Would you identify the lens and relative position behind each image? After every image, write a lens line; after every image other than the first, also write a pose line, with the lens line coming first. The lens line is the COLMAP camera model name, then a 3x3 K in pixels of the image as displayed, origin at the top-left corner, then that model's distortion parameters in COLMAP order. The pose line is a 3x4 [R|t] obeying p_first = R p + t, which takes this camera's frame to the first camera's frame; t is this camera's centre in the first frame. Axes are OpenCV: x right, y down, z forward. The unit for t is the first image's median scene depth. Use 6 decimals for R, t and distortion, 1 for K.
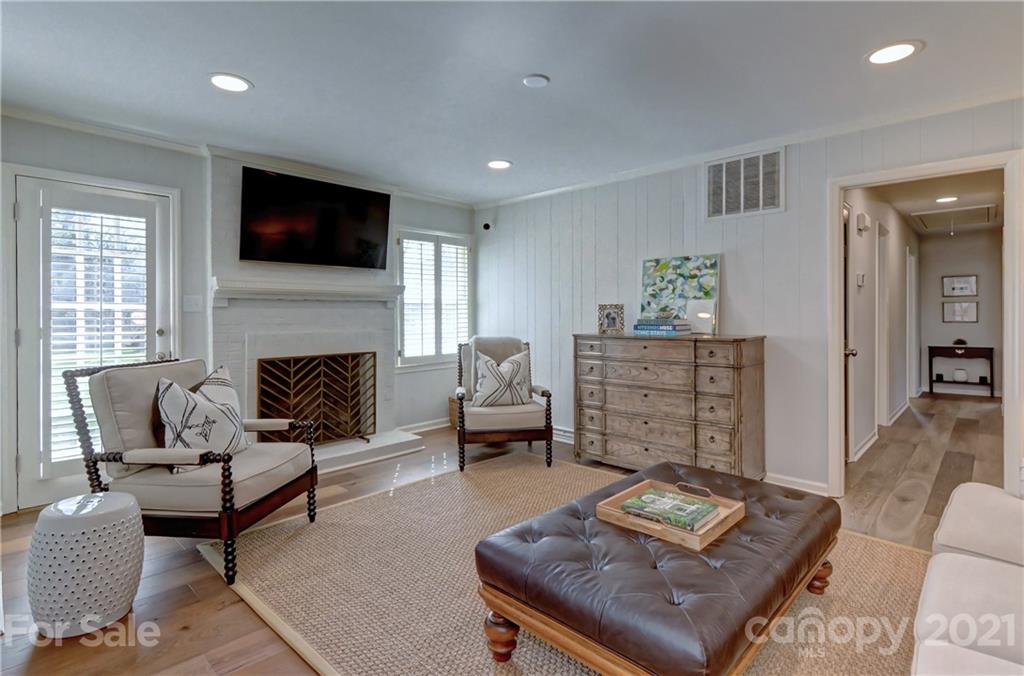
lens RADIAL K [[494.7, 0, 513.9], [0, 494.7, 314.3], [0, 0, 1]] dist [0.000242, 0.000041]
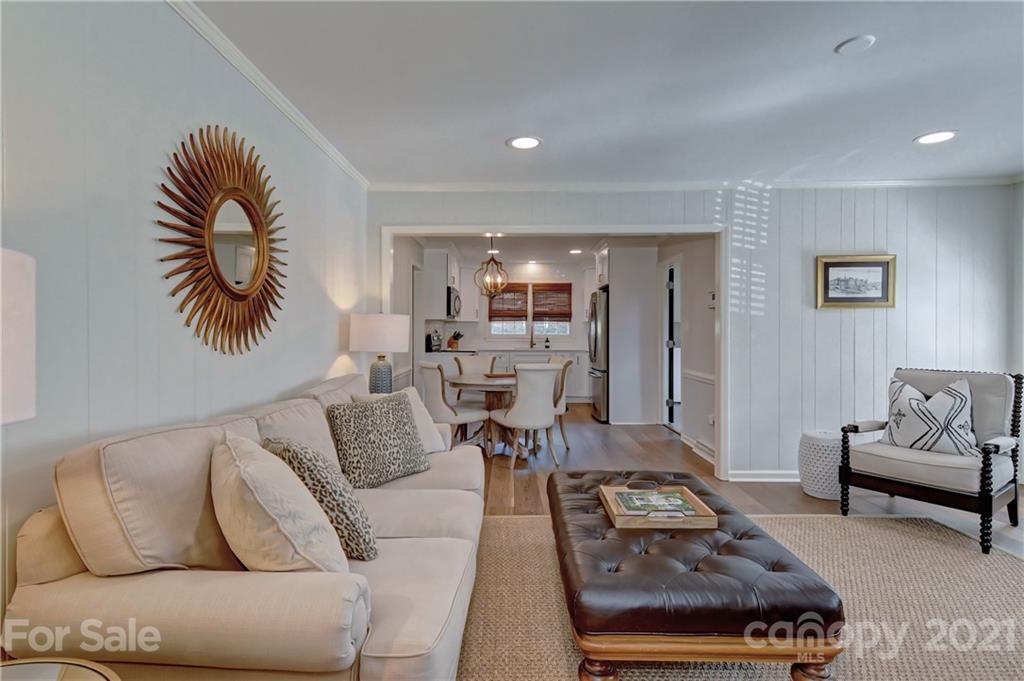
lens RADIAL K [[514.1, 0, 512.0], [0, 514.1, 340.5], [0, 0, 1]] dist [0.002837, 0.000177]
pose [[-0.733648, 0.006920, -0.679495, 0.704846], [0.007604, 0.999969, 0.001974, 0.007183], [0.679488, -0.003719, -0.733678, 0.858166]]
